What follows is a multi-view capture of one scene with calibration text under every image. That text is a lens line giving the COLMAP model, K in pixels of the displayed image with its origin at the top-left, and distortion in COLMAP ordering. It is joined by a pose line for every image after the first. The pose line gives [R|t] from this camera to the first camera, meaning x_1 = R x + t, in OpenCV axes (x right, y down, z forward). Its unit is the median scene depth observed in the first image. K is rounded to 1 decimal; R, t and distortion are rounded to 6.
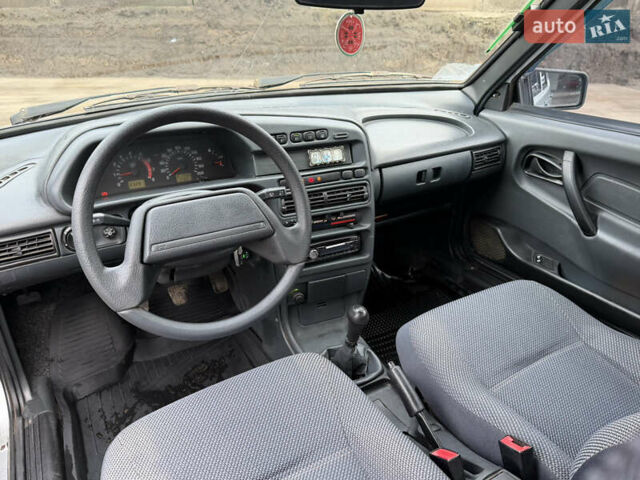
lens RADIAL K [[476.3, 0, 320.0], [0, 476.3, 240.0], [0, 0, 1]] dist [0.031587, -0.003788]
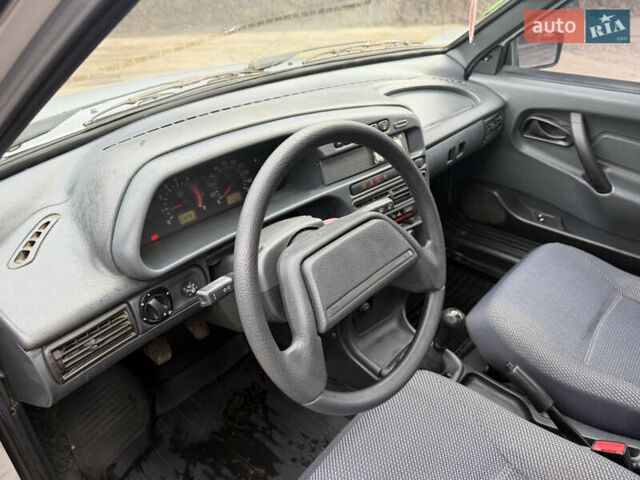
lens RADIAL K [[480.0, 0, 320.0], [0, 480.0, 240.0], [0, 0, 1]] dist [0.007696, 0.005264]
pose [[0.947872, -0.169075, 0.270099, -0.316864], [0.142534, 0.983066, 0.115173, -0.111587], [-0.284998, -0.070671, 0.955919, 0.148786]]
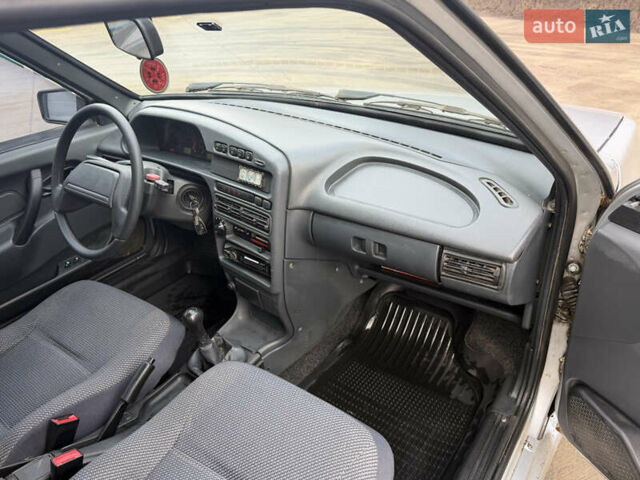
lens RADIAL K [[480.0, 0, 320.0], [0, 480.0, 240.0], [0, 0, 1]] dist [0.007696, 0.005264]
pose [[0.422866, 0.436507, -0.794132, 0.824599], [-0.354323, 0.886218, 0.298450, -0.356382], [0.834050, 0.155175, 0.529416, 0.500363]]
